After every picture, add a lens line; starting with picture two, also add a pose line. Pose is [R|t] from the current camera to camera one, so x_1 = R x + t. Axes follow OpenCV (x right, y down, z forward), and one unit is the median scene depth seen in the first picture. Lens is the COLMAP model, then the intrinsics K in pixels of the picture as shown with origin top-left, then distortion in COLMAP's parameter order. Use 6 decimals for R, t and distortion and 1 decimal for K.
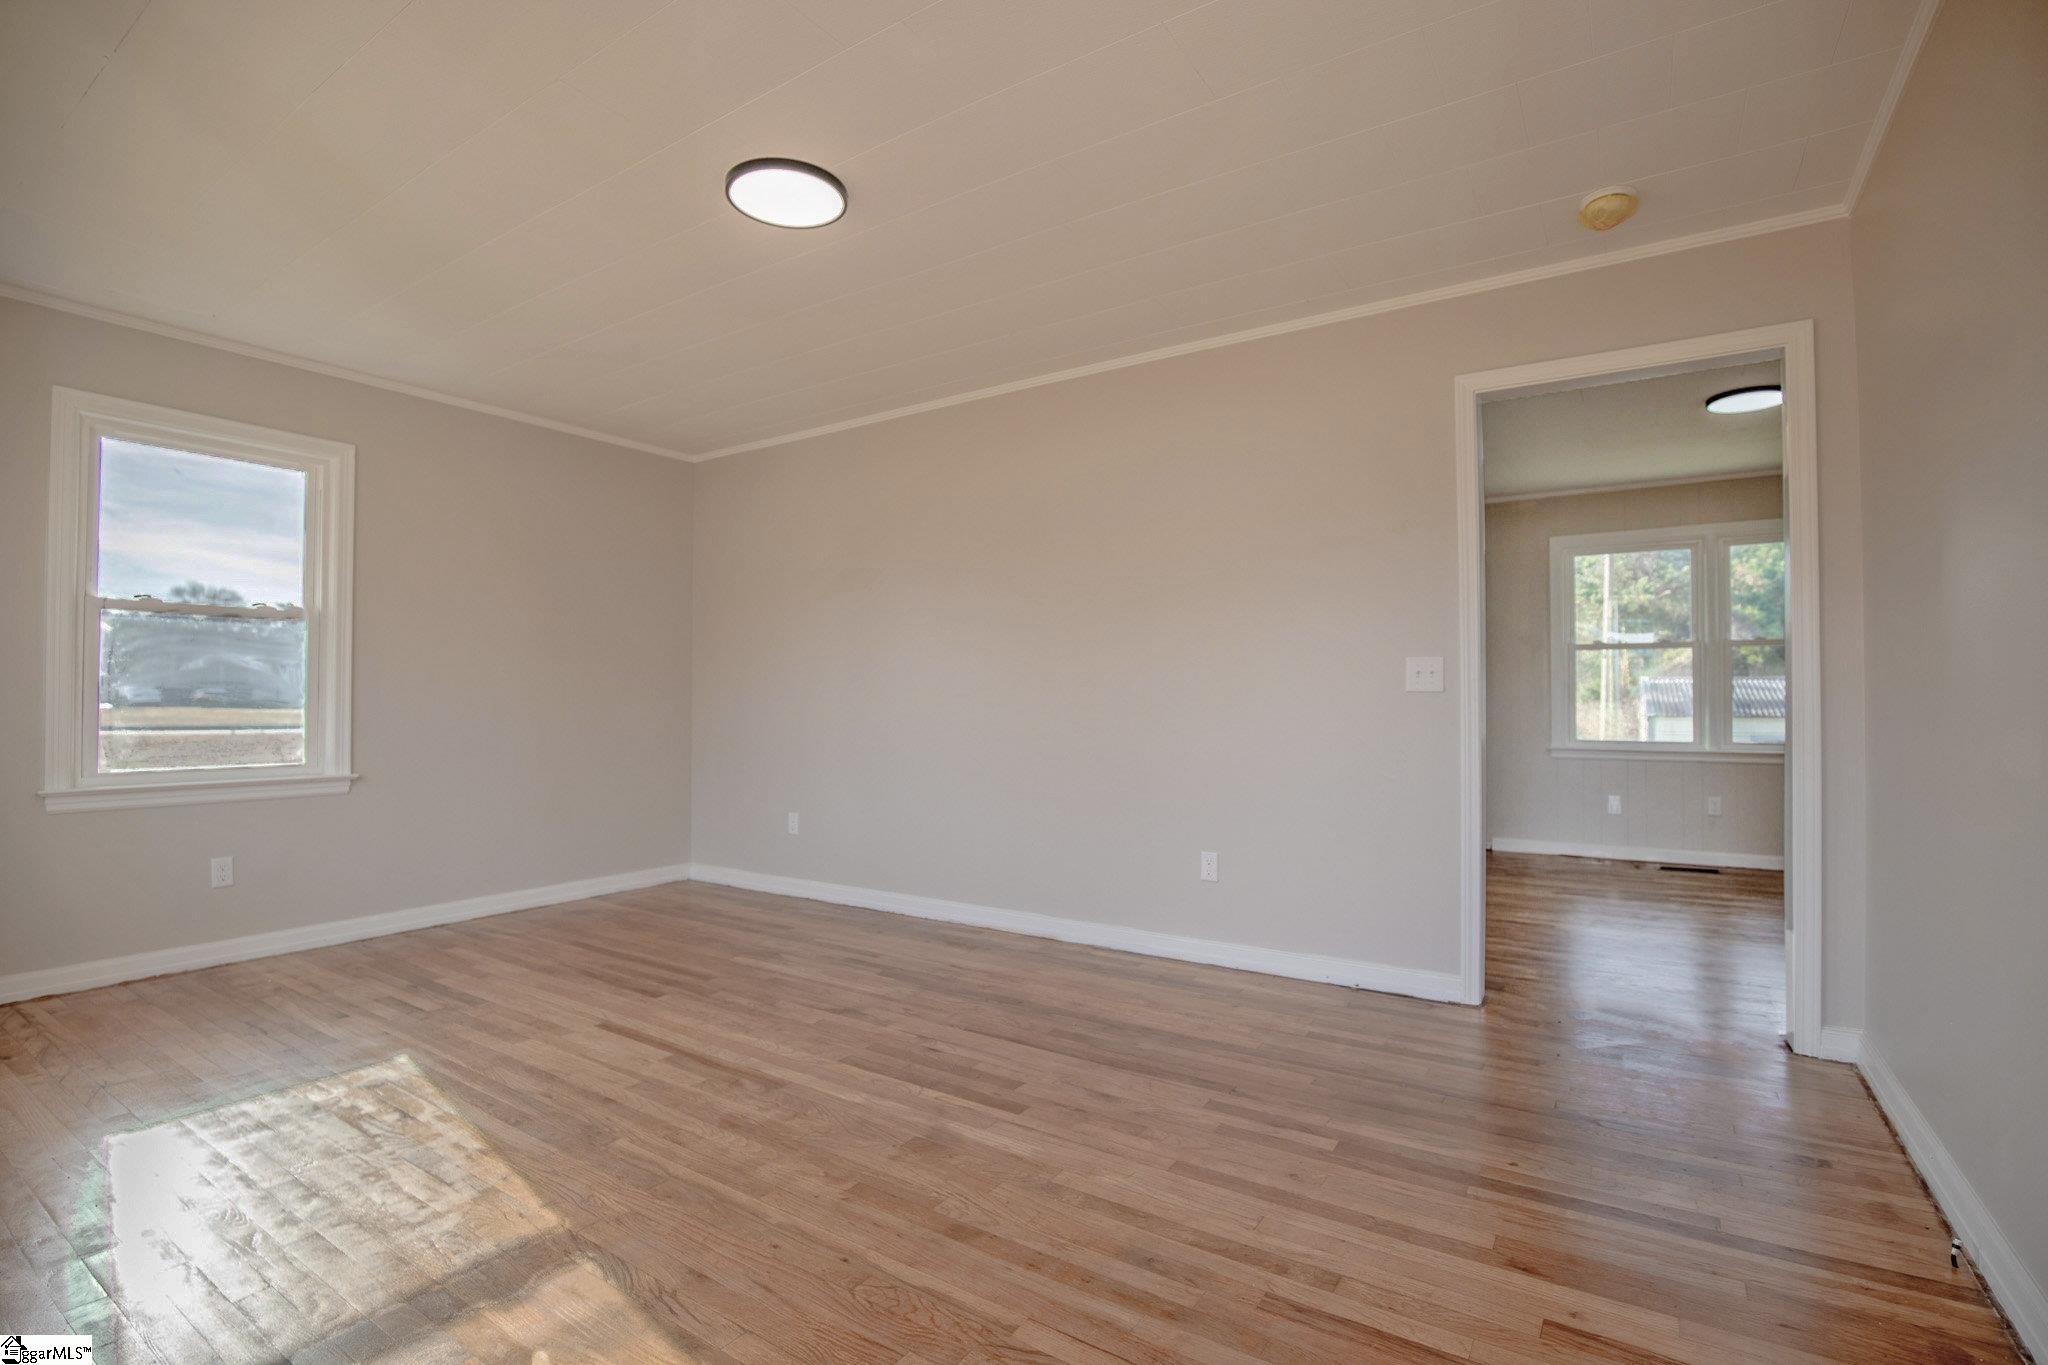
lens RADIAL K [[934.0, 0, 1024.0], [0, 934.0, 682.5], [0, 0, 1]] dist [-0.001121, -0.000084]
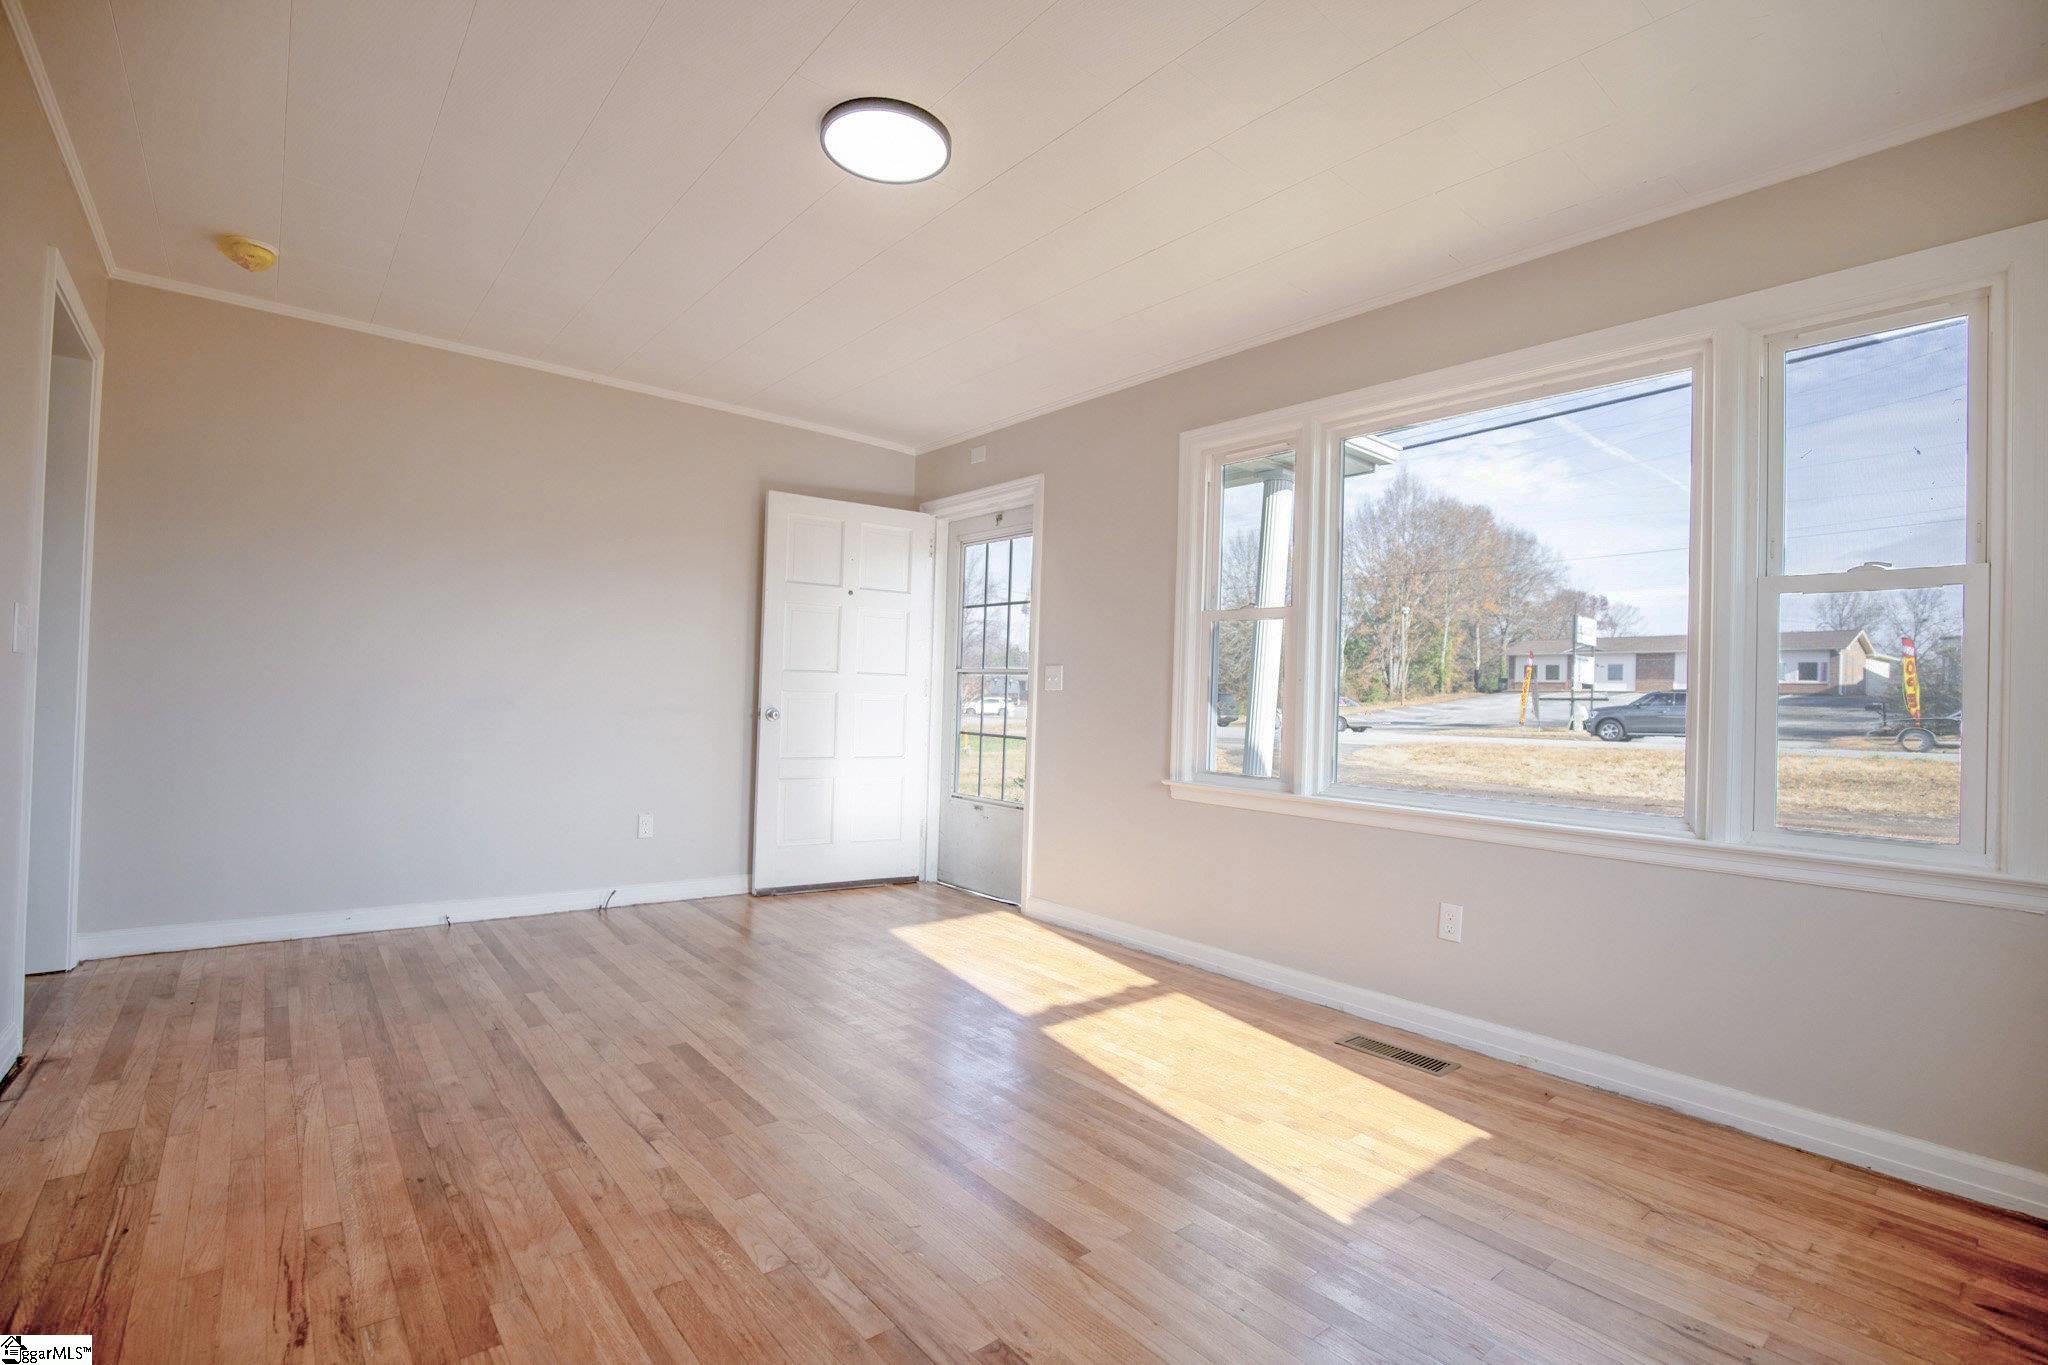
lens RADIAL K [[934.0, 0, 1024.0], [0, 934.0, 682.5], [0, 0, 1]] dist [-0.001121, -0.000084]
pose [[-0.955679, -0.019798, 0.293744, -0.662678], [-0.033561, 0.998559, -0.041887, 0.044728], [-0.292491, -0.049889, -0.954966, 1.798016]]
